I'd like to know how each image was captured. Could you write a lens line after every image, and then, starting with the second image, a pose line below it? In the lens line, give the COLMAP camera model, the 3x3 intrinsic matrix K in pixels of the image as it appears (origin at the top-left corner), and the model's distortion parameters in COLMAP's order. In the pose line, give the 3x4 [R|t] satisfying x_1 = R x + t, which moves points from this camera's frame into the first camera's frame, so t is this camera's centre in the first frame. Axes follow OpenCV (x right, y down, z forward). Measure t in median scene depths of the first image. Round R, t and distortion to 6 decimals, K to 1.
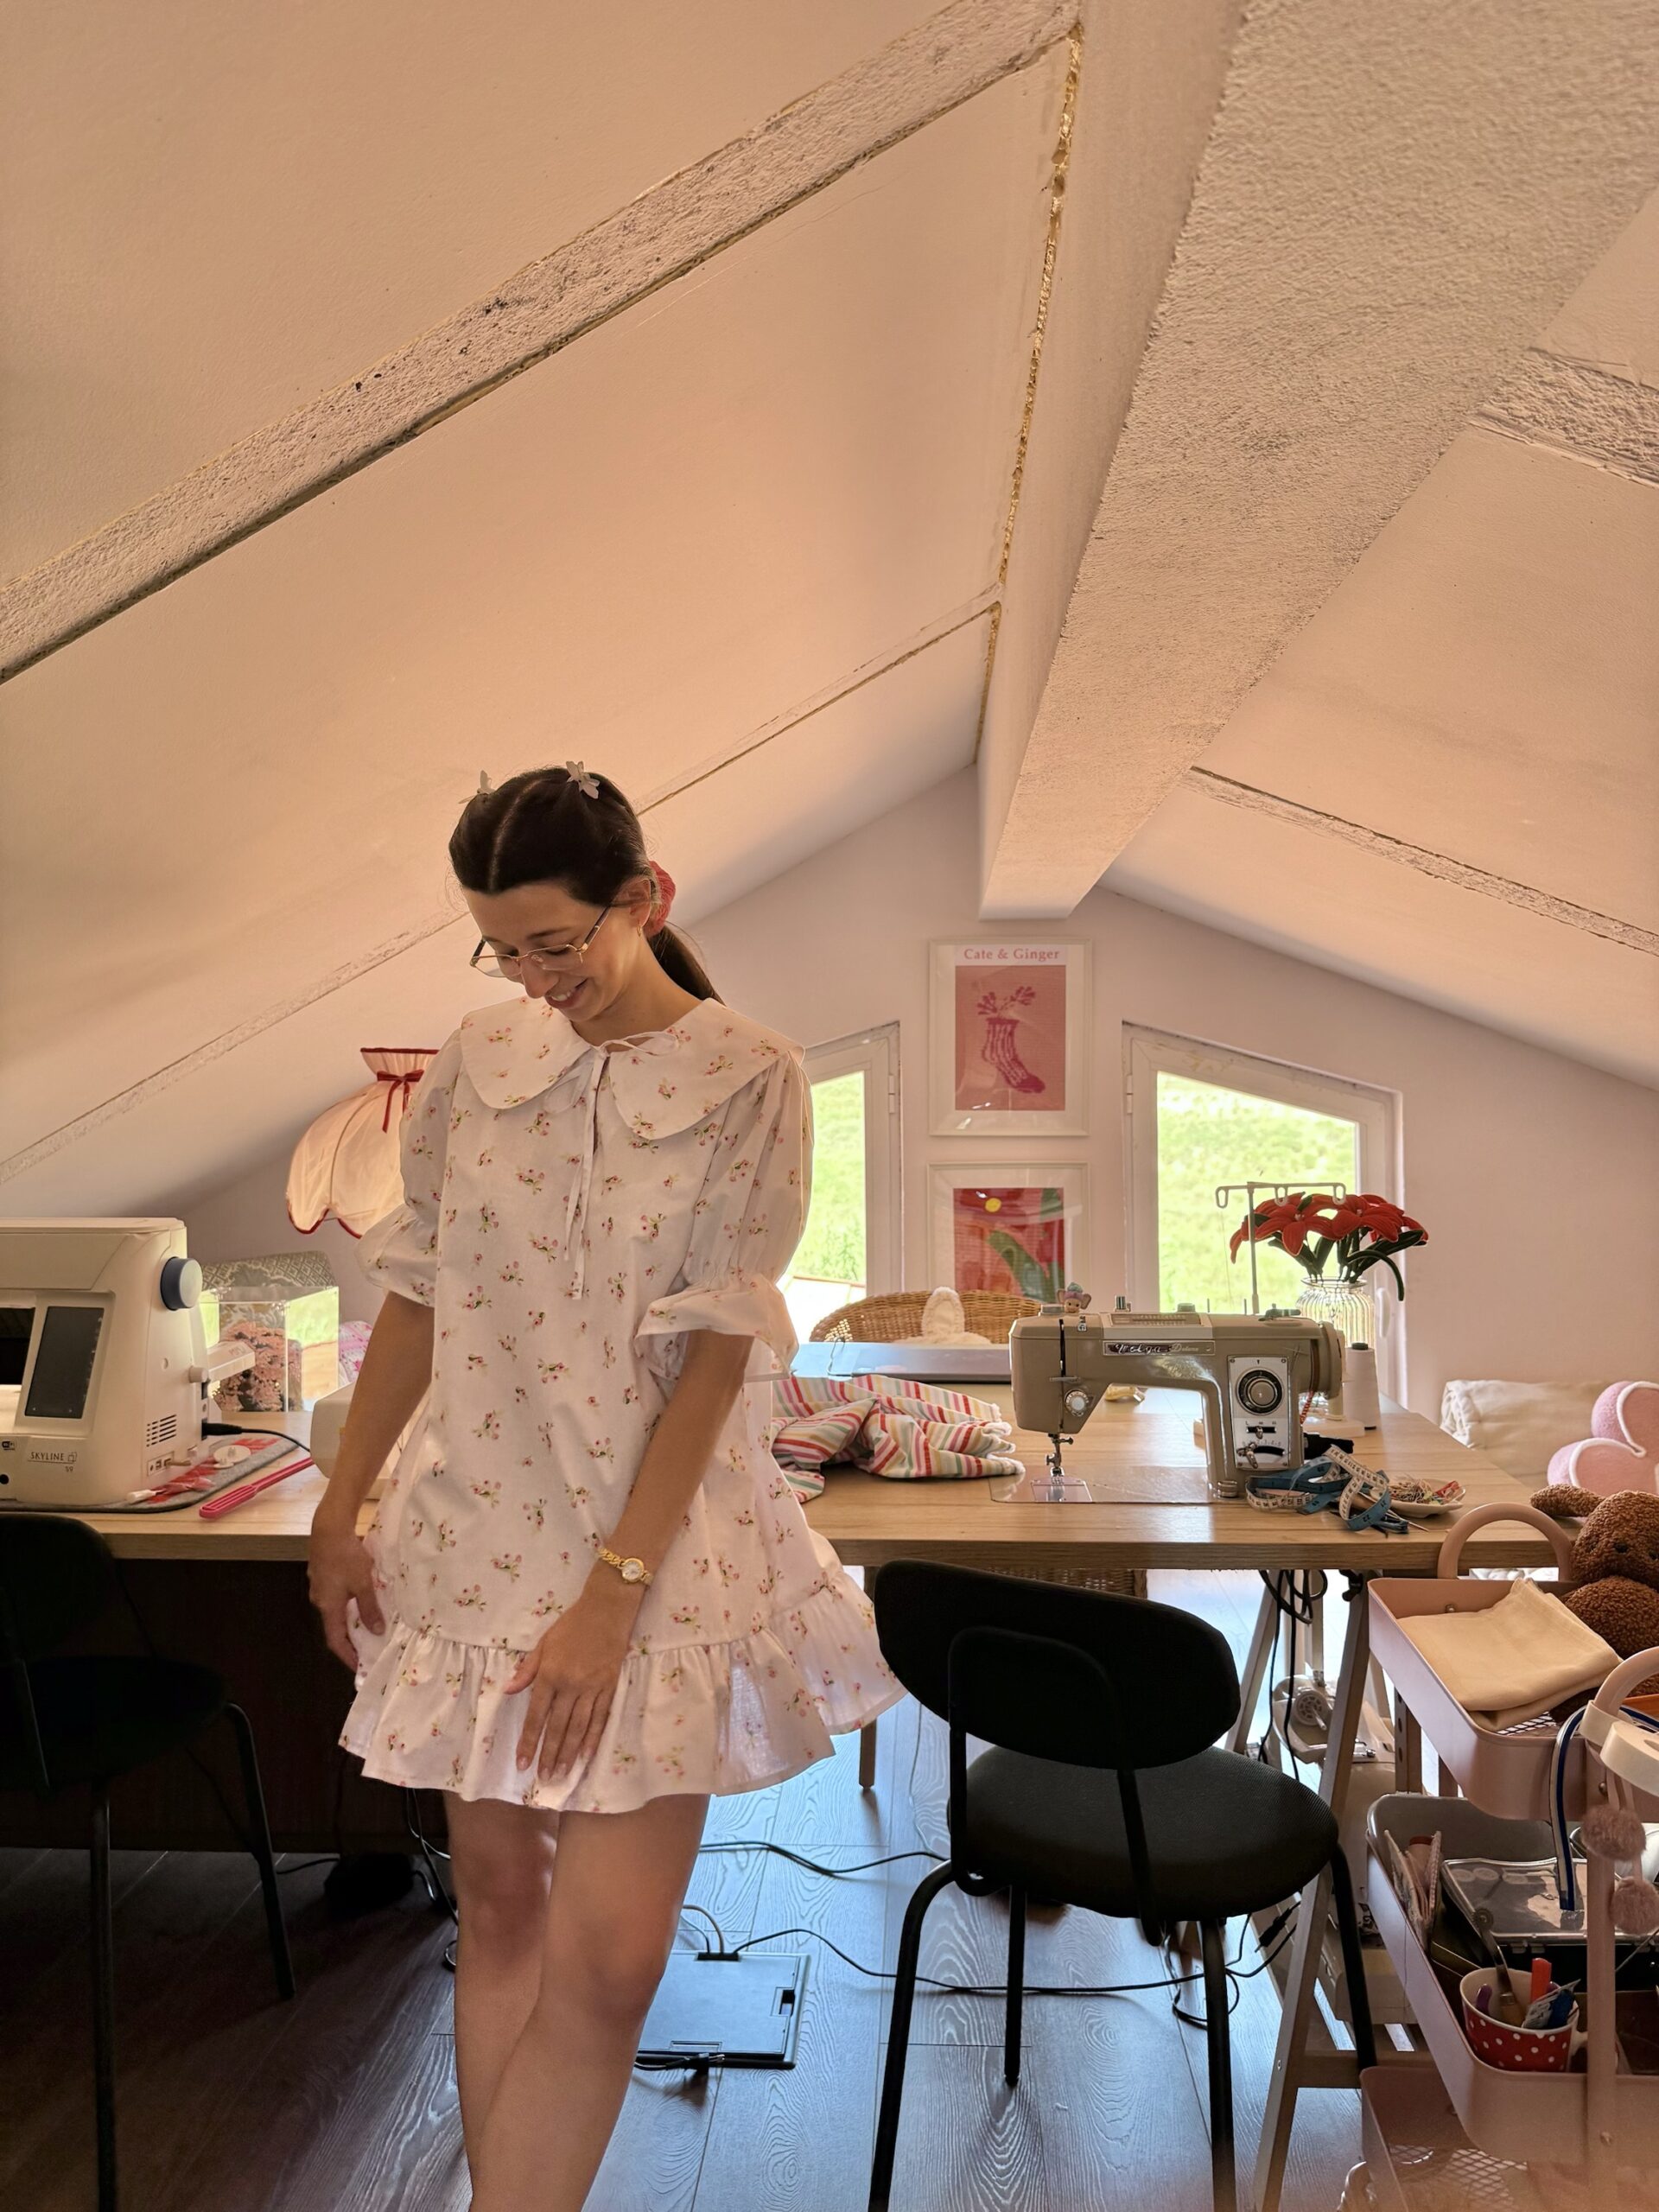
lens RADIAL K [[1555.0, 0, 831.6], [0, 1555.0, 1091.8], [0, 0, 1]] dist [0.002357, 0.000009]
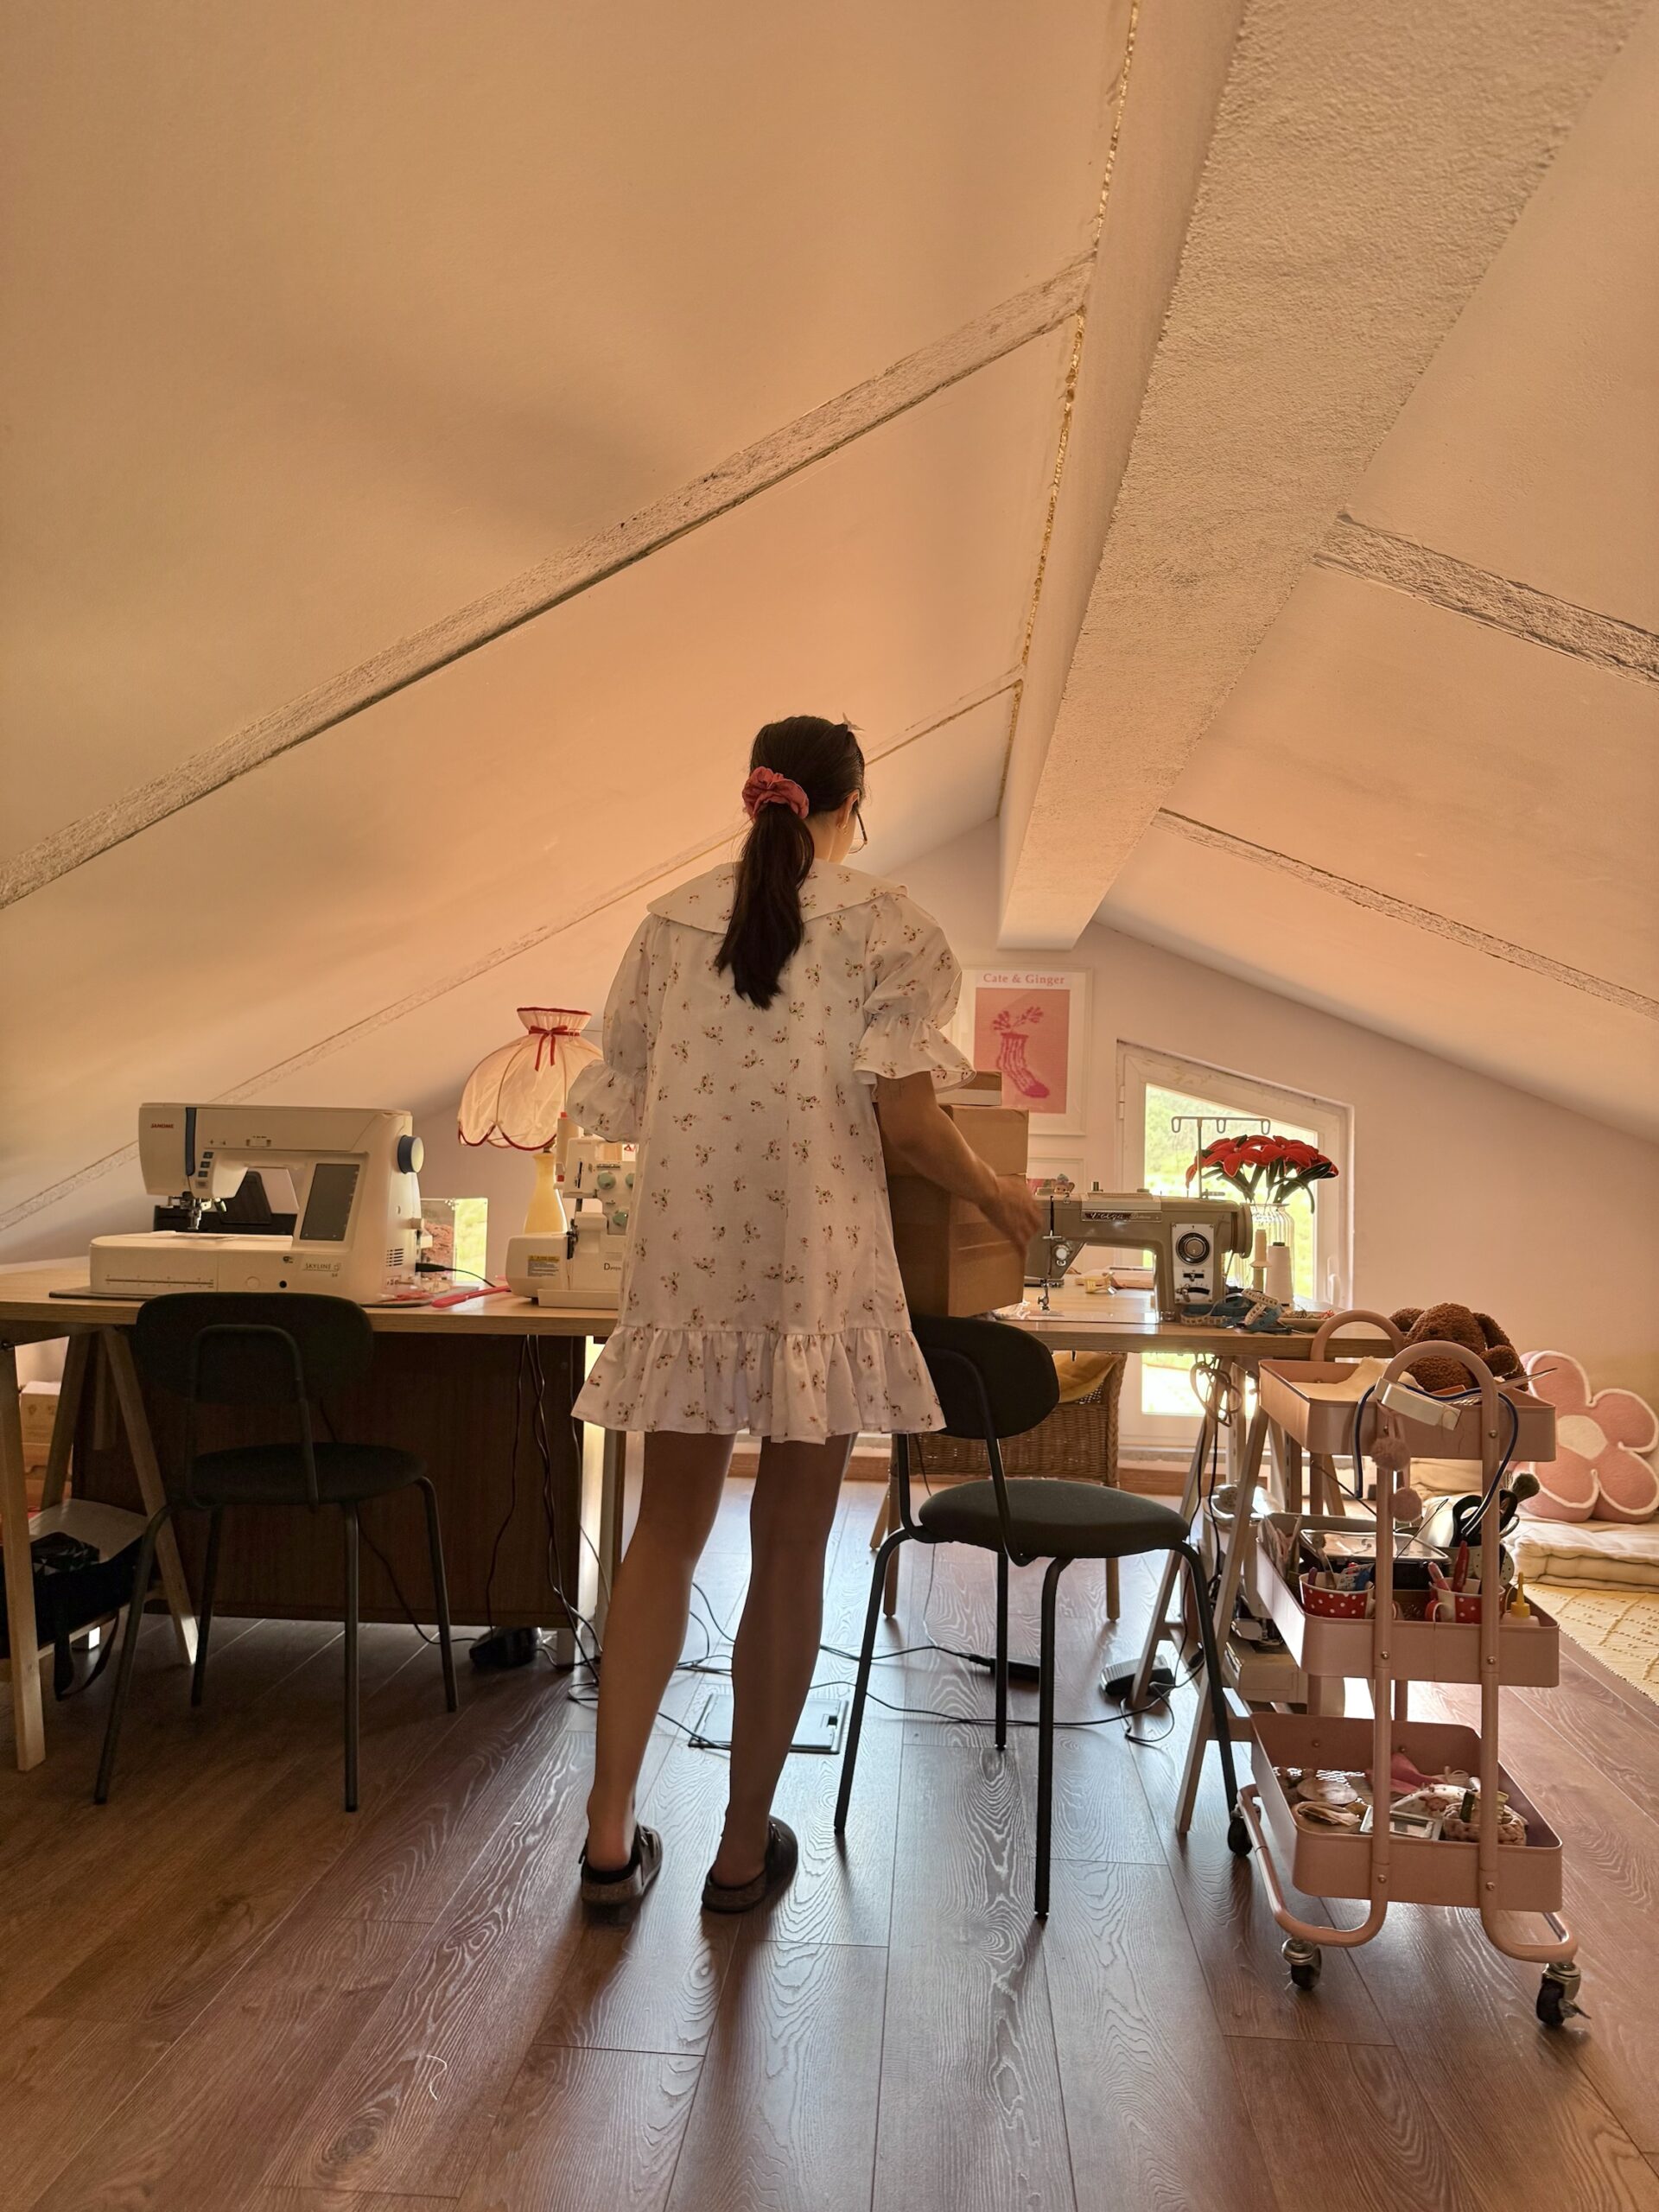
lens RADIAL K [[1570.4, 0, 831.5], [0, 1570.4, 1131.8], [0, 0, 1]] dist [0.048285, -0.036771]
pose [[0.999514, 0.030674, -0.005629, -0.040931], [-0.030824, 0.999112, -0.028721, 0.134992], [0.004743, 0.028881, 0.999572, -0.391265]]
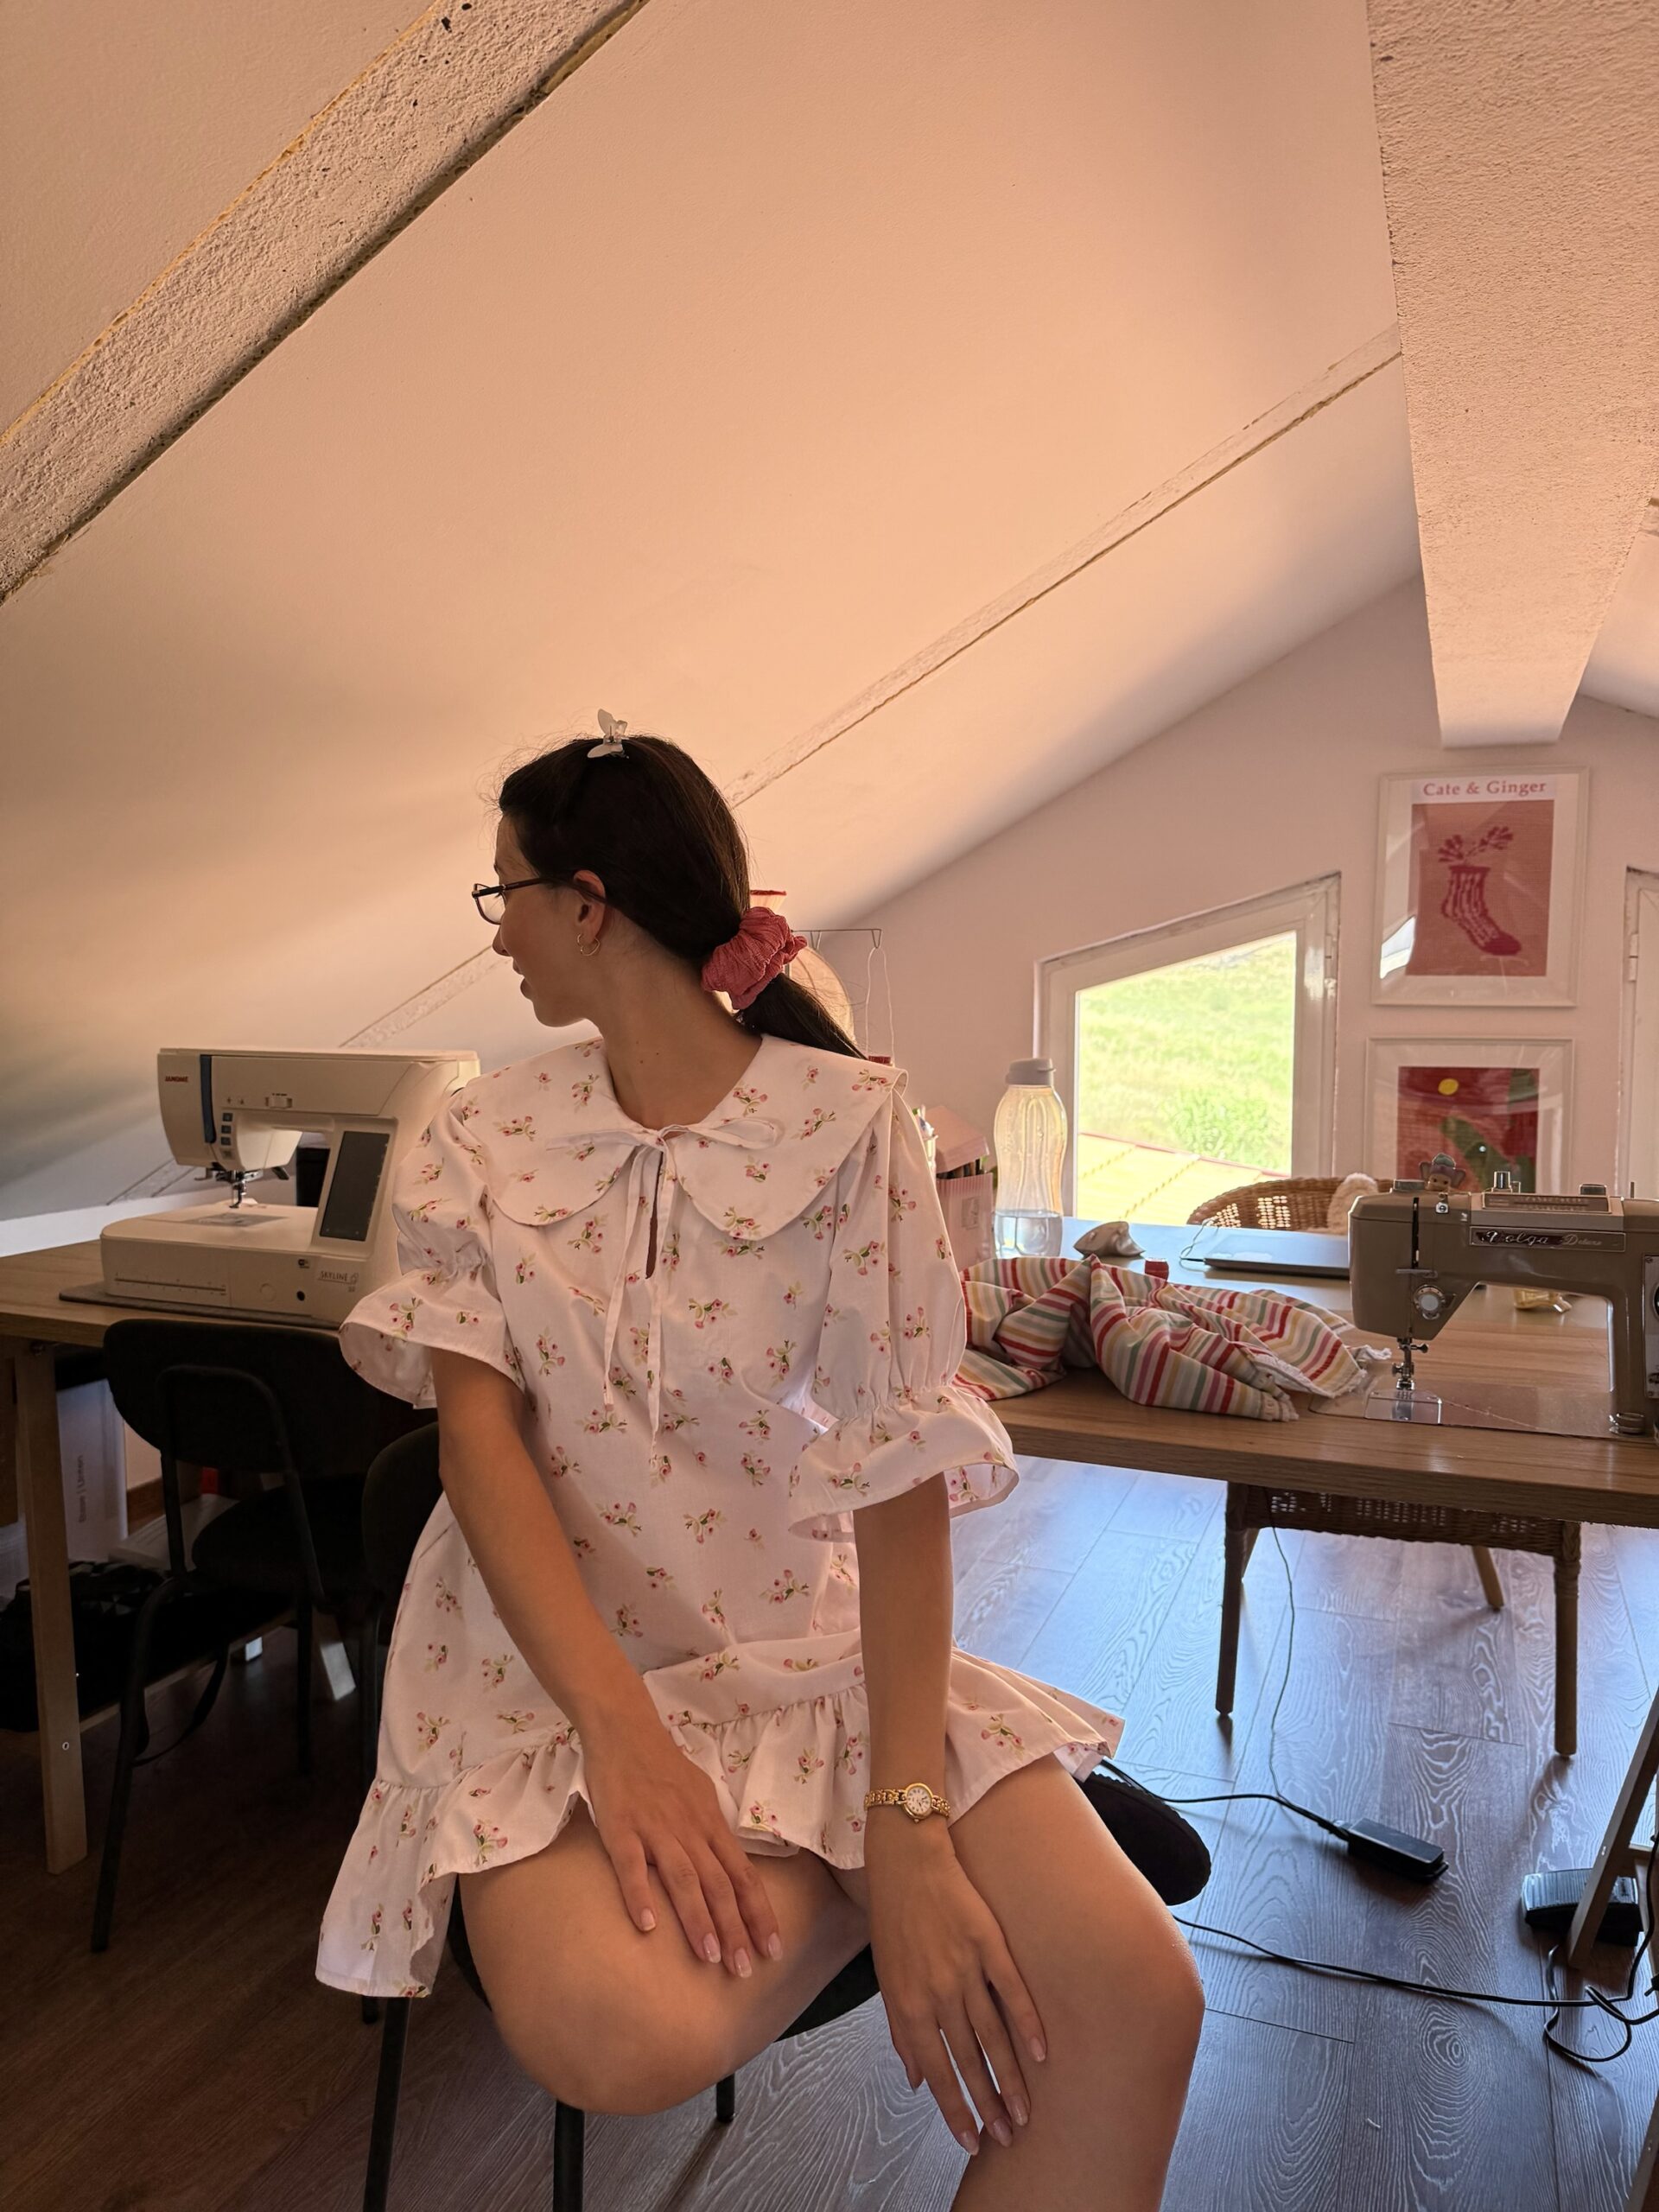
lens RADIAL K [[1570.4, 0, 831.5], [0, 1570.4, 1131.8], [0, 0, 1]] dist [0.048285, -0.036771]
pose [[0.947453, 0.039312, -0.317469, 0.123330], [-0.009565, 0.995458, 0.094720, 0.037326], [0.319751, -0.086706, 0.943526, 0.133864]]
